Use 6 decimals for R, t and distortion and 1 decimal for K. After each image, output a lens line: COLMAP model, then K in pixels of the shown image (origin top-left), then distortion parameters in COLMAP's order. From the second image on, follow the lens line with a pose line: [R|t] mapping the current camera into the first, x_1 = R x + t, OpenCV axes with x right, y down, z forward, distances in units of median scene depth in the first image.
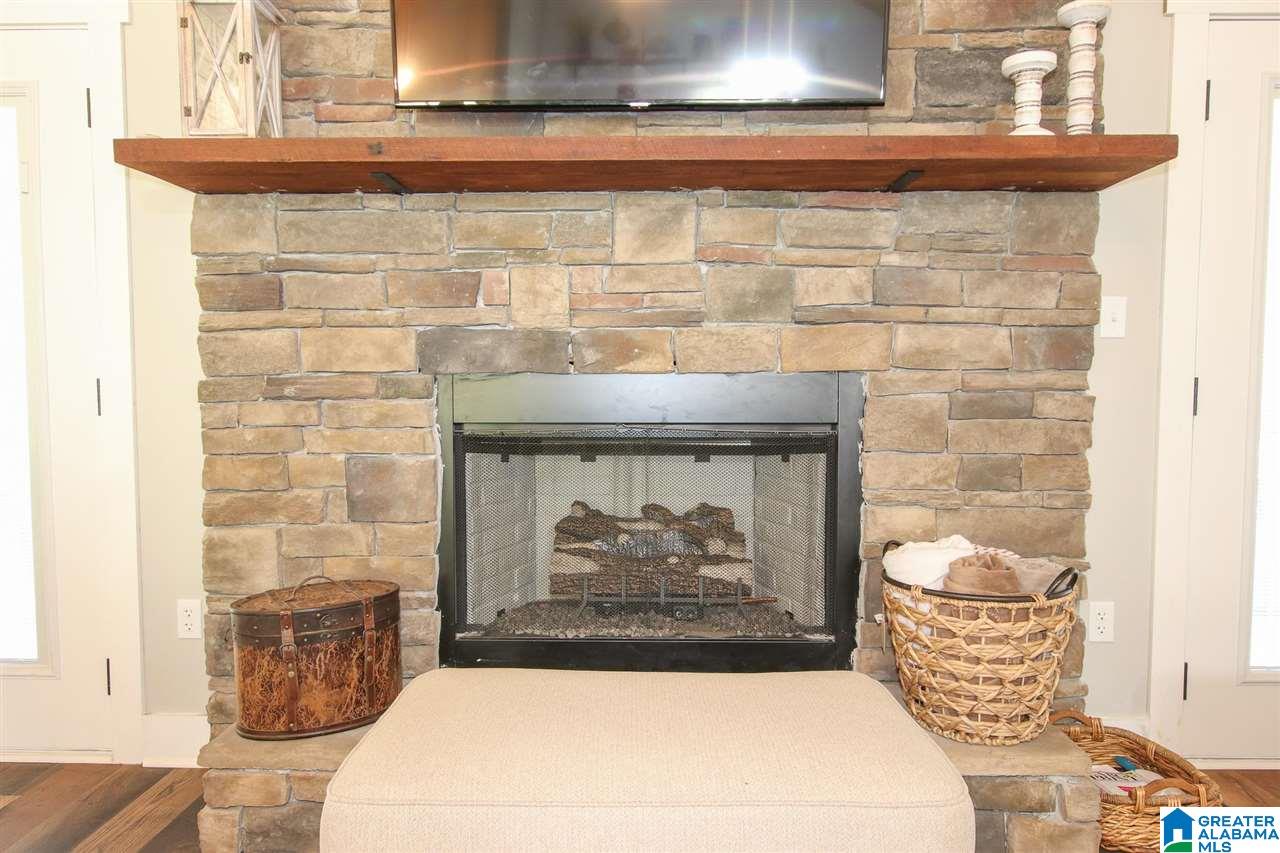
lens RADIAL K [[822.2, 0, 635.1], [0, 822.2, 435.5], [0, 0, 1]] dist [0.002599, 0.000529]
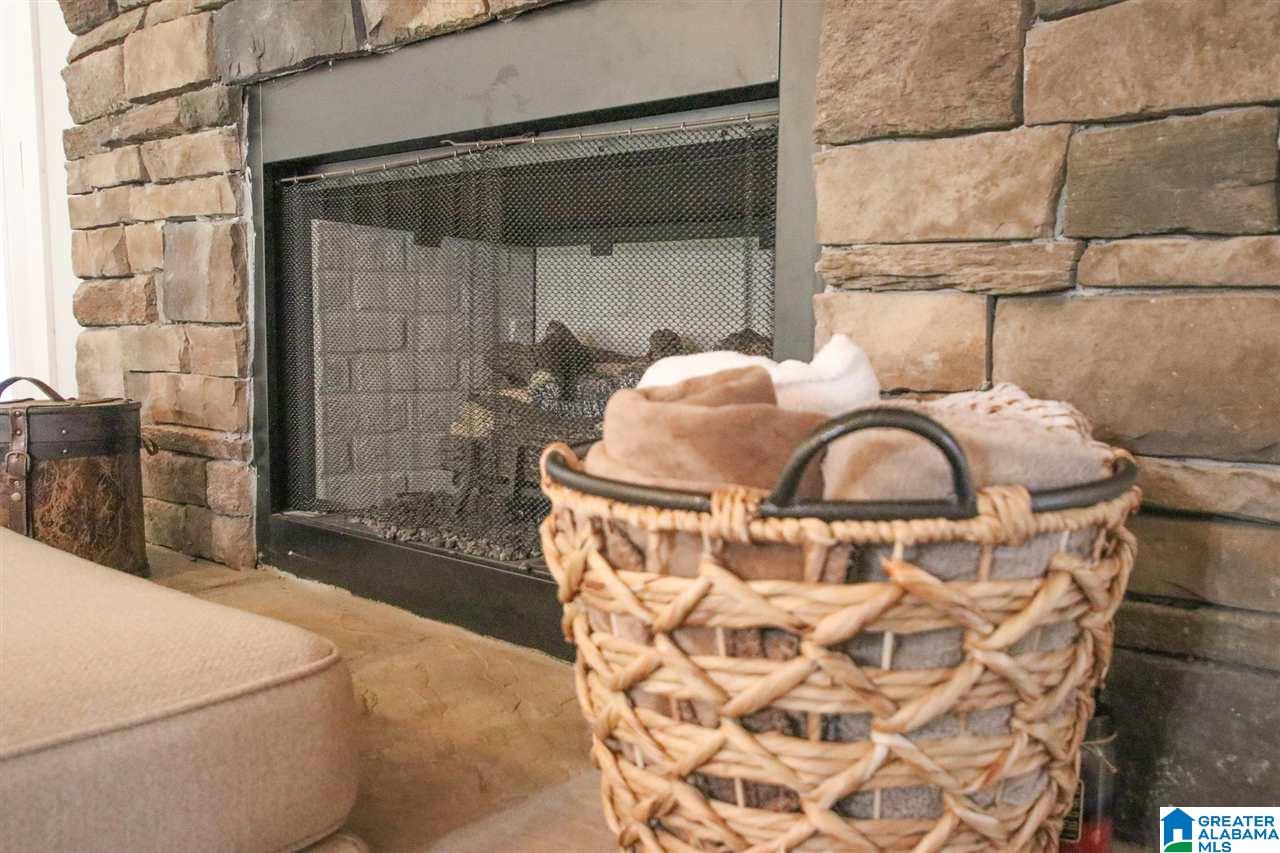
lens RADIAL K [[1126.8, 0, 640.9], [0, 1126.8, 423.2], [0, 0, 1]] dist [0.027240, -0.001541]
pose [[0.751949, 0.067355, -0.655771, 0.568050], [-0.035907, 0.997475, 0.061279, 0.118215], [0.658243, -0.022533, 0.752469, 0.553512]]
